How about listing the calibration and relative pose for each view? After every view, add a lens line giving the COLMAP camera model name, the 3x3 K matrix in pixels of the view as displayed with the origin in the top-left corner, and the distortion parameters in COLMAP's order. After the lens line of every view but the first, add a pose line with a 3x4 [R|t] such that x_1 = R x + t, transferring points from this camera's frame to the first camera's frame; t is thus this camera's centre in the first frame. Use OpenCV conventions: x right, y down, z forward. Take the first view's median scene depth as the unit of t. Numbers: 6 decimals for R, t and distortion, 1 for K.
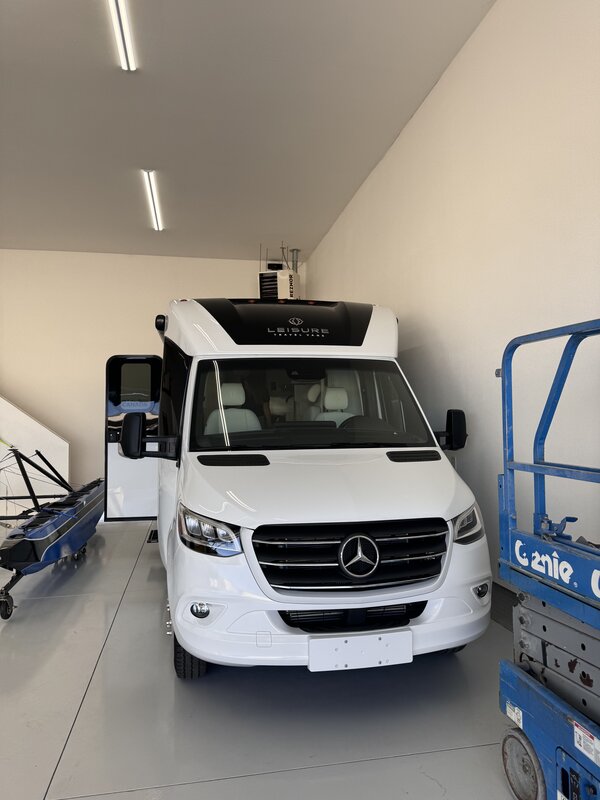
lens RADIAL K [[563.0, 0, 298.6], [0, 563.0, 399.7], [0, 0, 1]] dist [0.033692, -0.029262]
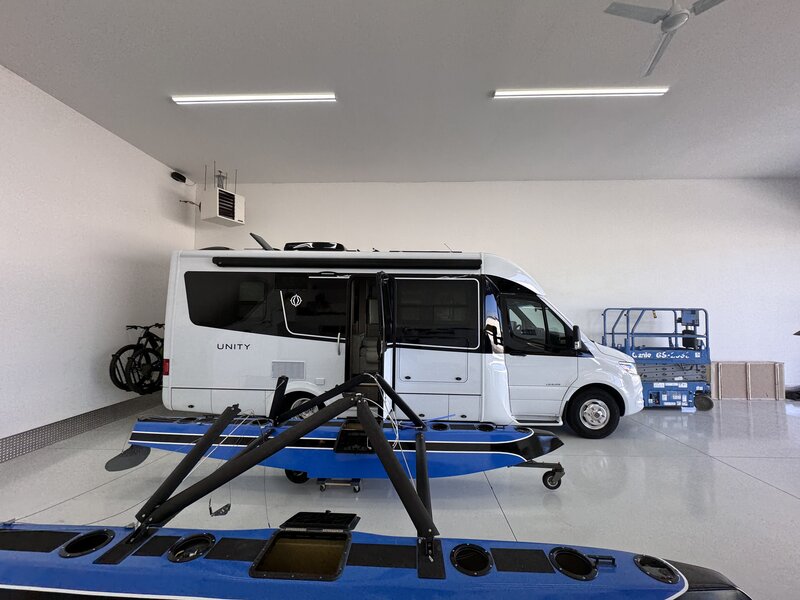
lens RADIAL K [[317.2, 0, 400.9], [0, 317.2, 302.8], [0, 0, 1]] dist [-0.002194, 0.000413]
pose [[0.207327, 0.046013, 0.977189, -1.699112], [-0.035931, 0.998577, -0.039397, 0.010782], [-0.977612, -0.026943, 0.208685, 1.560427]]
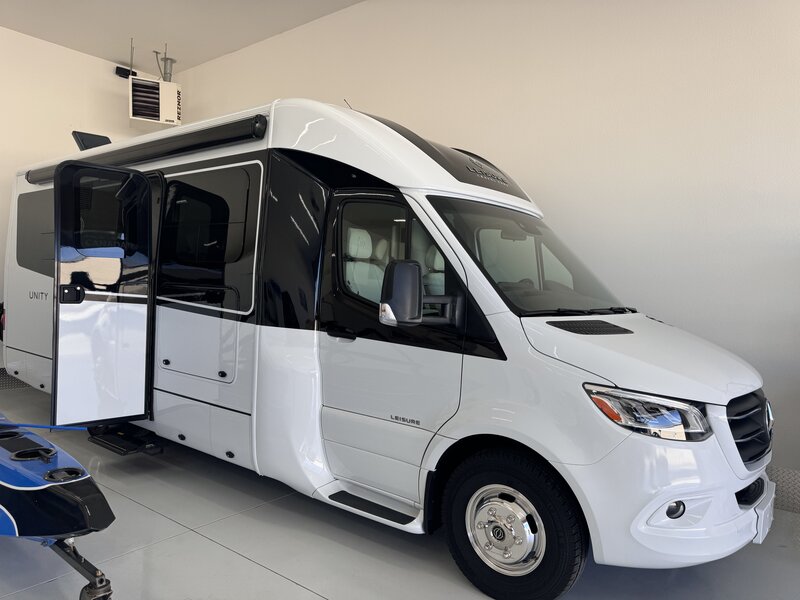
lens RADIAL K [[563.0, 0, 399.7], [0, 563.0, 298.6], [0, 0, 1]] dist [0.033692, -0.029262]
pose [[0.751271, 0.018507, 0.659734, -0.860443], [-0.057348, 0.997657, 0.037318, 0.050963], [-0.657498, -0.065871, 0.750572, 0.562757]]
